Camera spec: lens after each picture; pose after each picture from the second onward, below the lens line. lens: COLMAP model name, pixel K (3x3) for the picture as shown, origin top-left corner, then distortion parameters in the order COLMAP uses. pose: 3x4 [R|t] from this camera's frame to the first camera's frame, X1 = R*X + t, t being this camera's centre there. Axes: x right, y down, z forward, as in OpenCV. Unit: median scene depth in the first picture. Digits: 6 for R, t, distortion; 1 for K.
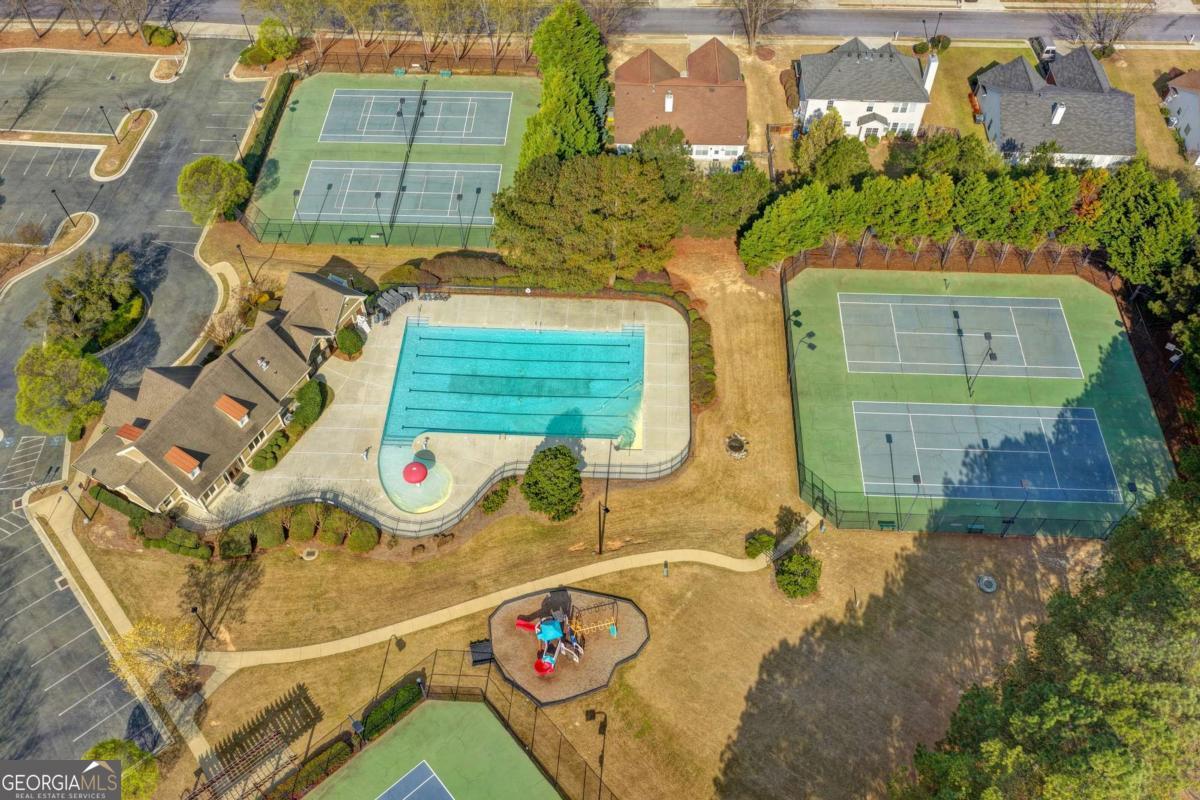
lens RADIAL K [[997.2, 0, 599.0], [0, 997.2, 397.9], [0, 0, 1]] dist [-0.014503, 0.034829]
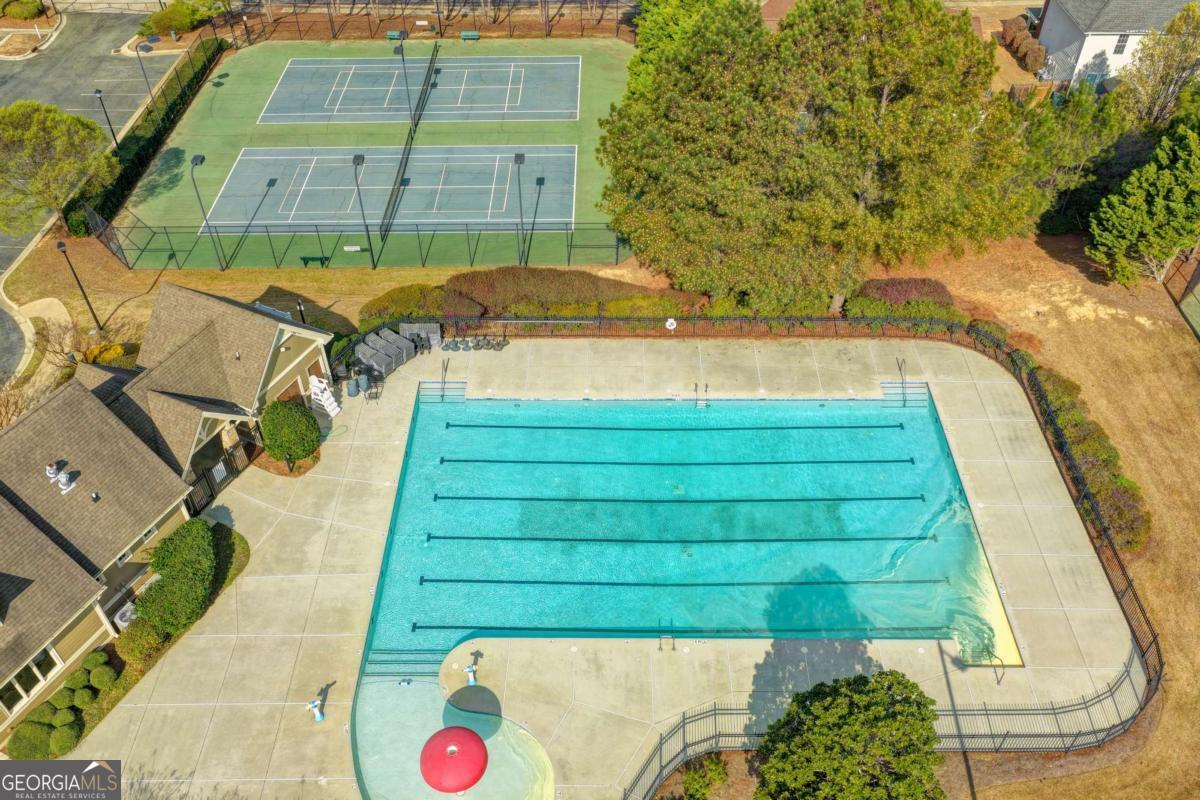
lens RADIAL K [[997.5, 0, 602.9], [0, 997.5, 398.6], [0, 0, 1]] dist [0.004434, 0.007691]
pose [[0.999318, -0.028917, 0.022942, -0.121479], [0.032387, 0.985061, -0.169133, 0.008531], [-0.017709, 0.169761, 0.985326, 0.558139]]
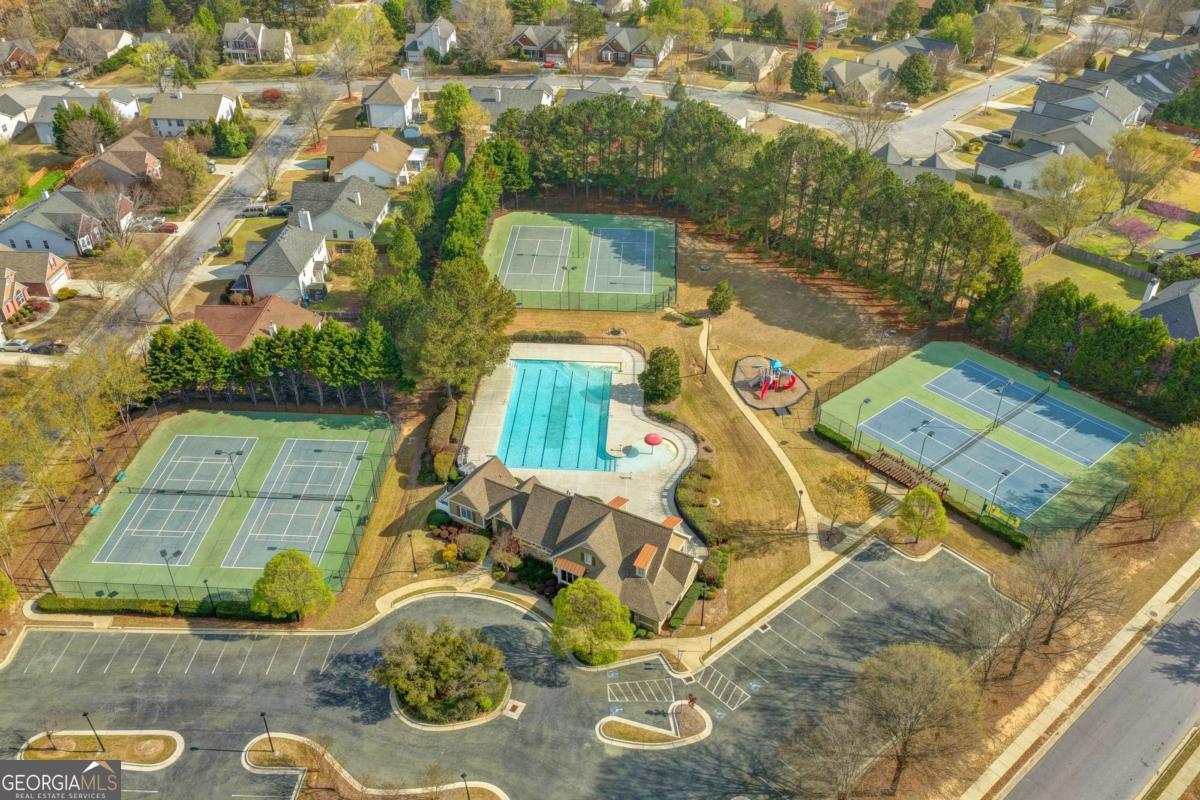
lens RADIAL K [[997.2, 0, 599.0], [0, 997.2, 397.9], [0, 0, 1]] dist [-0.014503, 0.034829]
pose [[0.015592, -0.568569, 0.822488, -1.145203], [0.795874, 0.504999, 0.334008, -0.420618], [-0.605262, 0.649389, 0.460382, 0.342103]]
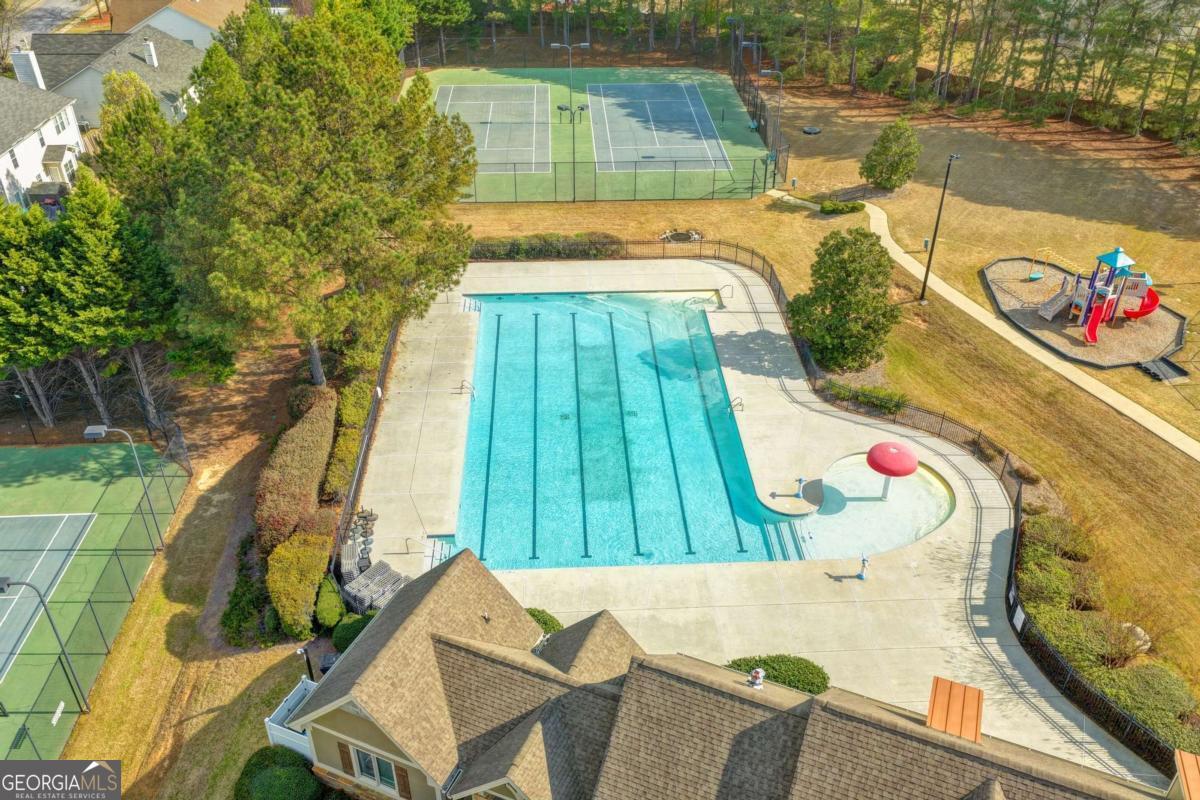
lens RADIAL K [[997.5, 0, 602.9], [0, 997.5, 398.6], [0, 0, 1]] dist [0.004434, 0.007691]
pose [[-0.090191, -0.551229, 0.829465, -0.506146], [0.791875, 0.465402, 0.395391, -0.221592], [-0.603986, 0.692494, 0.394530, 0.783036]]
